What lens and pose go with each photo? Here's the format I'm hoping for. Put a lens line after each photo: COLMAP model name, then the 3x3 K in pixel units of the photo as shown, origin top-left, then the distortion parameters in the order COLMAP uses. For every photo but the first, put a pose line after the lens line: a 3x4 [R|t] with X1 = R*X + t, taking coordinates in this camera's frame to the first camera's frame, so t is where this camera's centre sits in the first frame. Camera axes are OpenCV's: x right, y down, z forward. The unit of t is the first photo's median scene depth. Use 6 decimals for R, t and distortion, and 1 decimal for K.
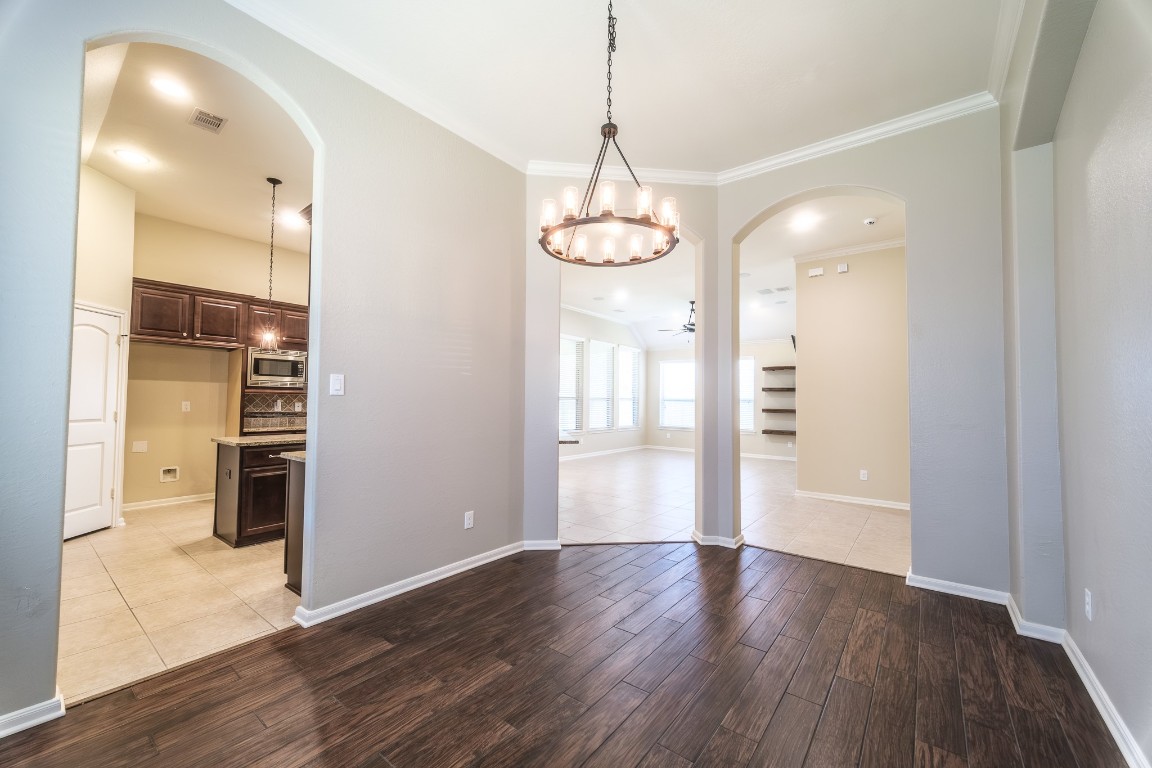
lens RADIAL K [[450.9, 0, 567.9], [0, 450.9, 385.8], [0, 0, 1]] dist [0.002653, -0.000194]
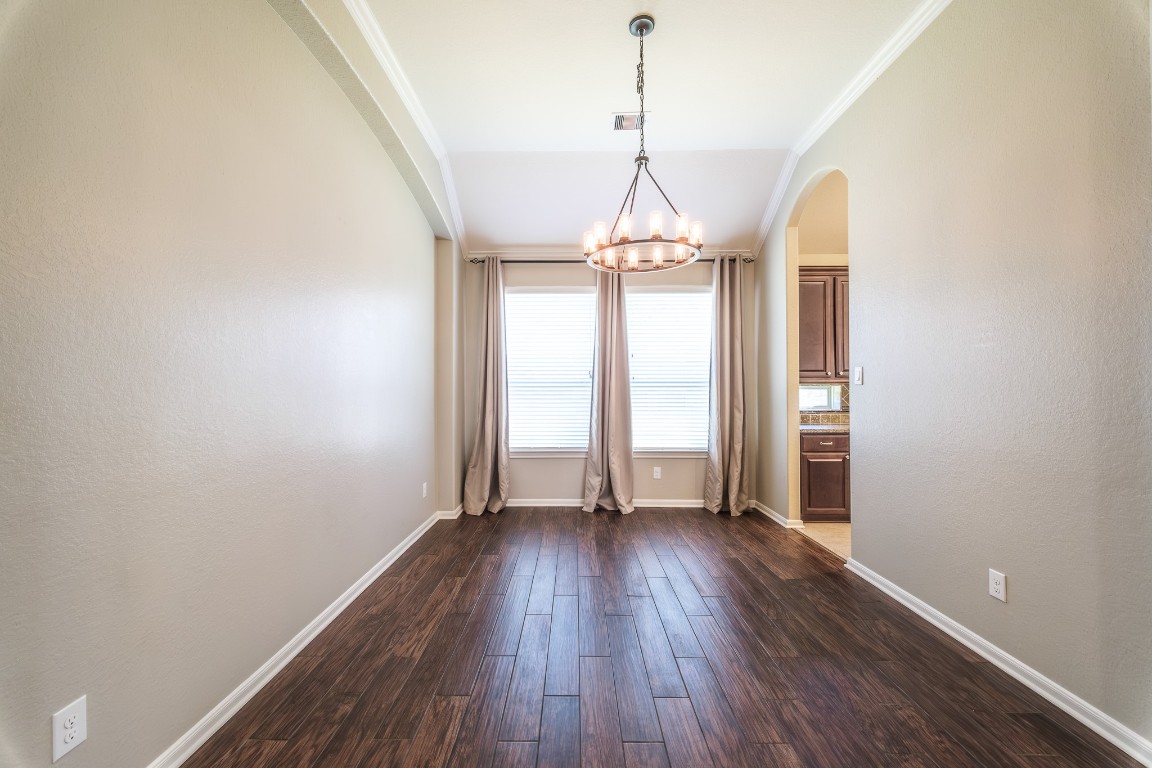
lens RADIAL K [[450.9, 0, 567.9], [0, 450.9, 385.8], [0, 0, 1]] dist [0.002653, -0.000194]
pose [[-0.790100, -0.014182, -0.612814, 0.394775], [0.013332, 0.999098, -0.040310, 0.030022], [0.612833, -0.040019, -0.789198, 0.731993]]
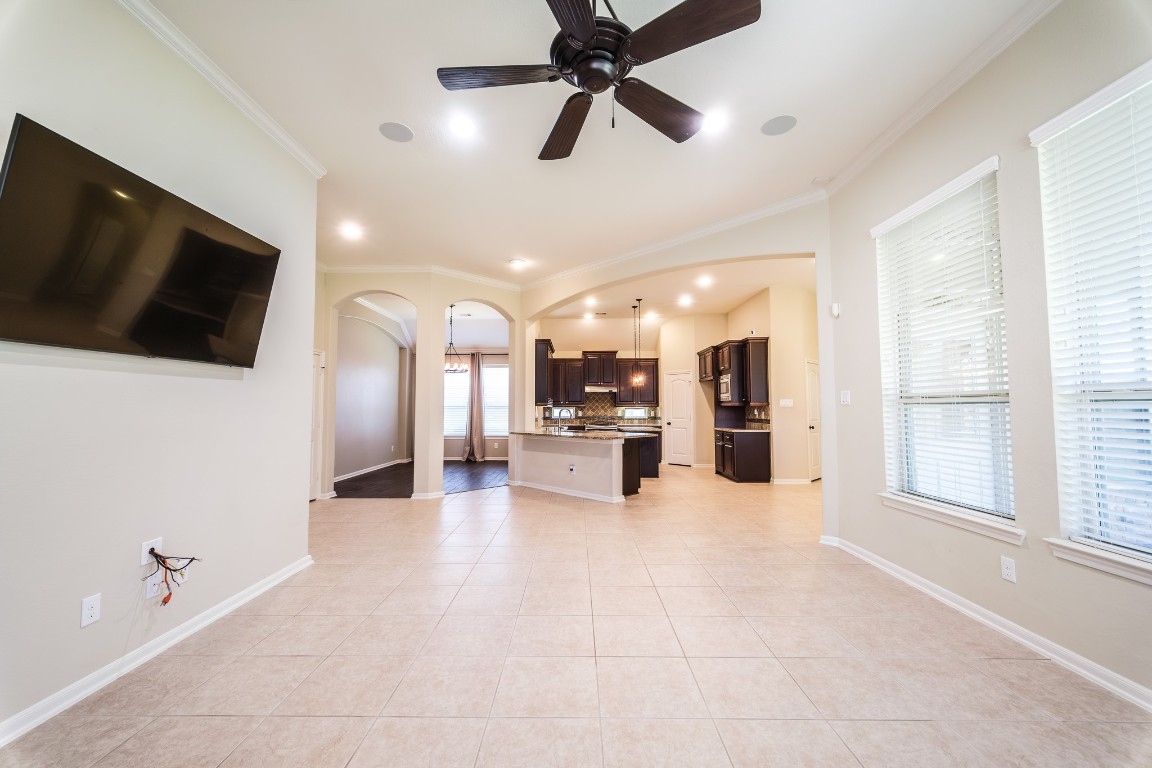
lens RADIAL K [[455.4, 0, 569.8], [0, 455.4, 384.5], [0, 0, 1]] dist [0.003633, -0.000406]
pose [[-0.791679, -0.041182, -0.609548, 0.721469], [0.014836, 0.996135, -0.086569, 0.075989], [0.610758, -0.077578, -0.788008, 2.010512]]
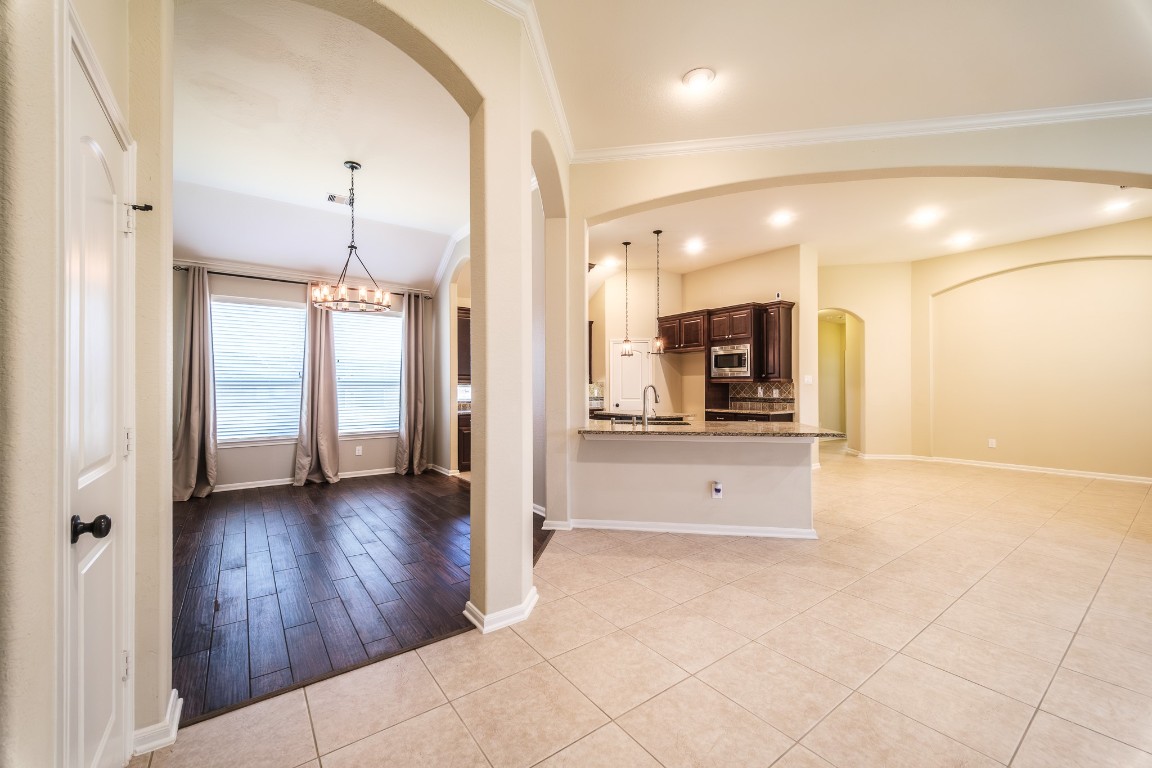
lens RADIAL K [[455.4, 0, 569.8], [0, 455.4, 384.5], [0, 0, 1]] dist [0.003633, -0.000406]
pose [[-0.267867, -0.016925, -0.963307, 0.703941], [0.032459, 0.999120, -0.026580, 0.045569], [0.962909, -0.038388, -0.267082, 0.980340]]
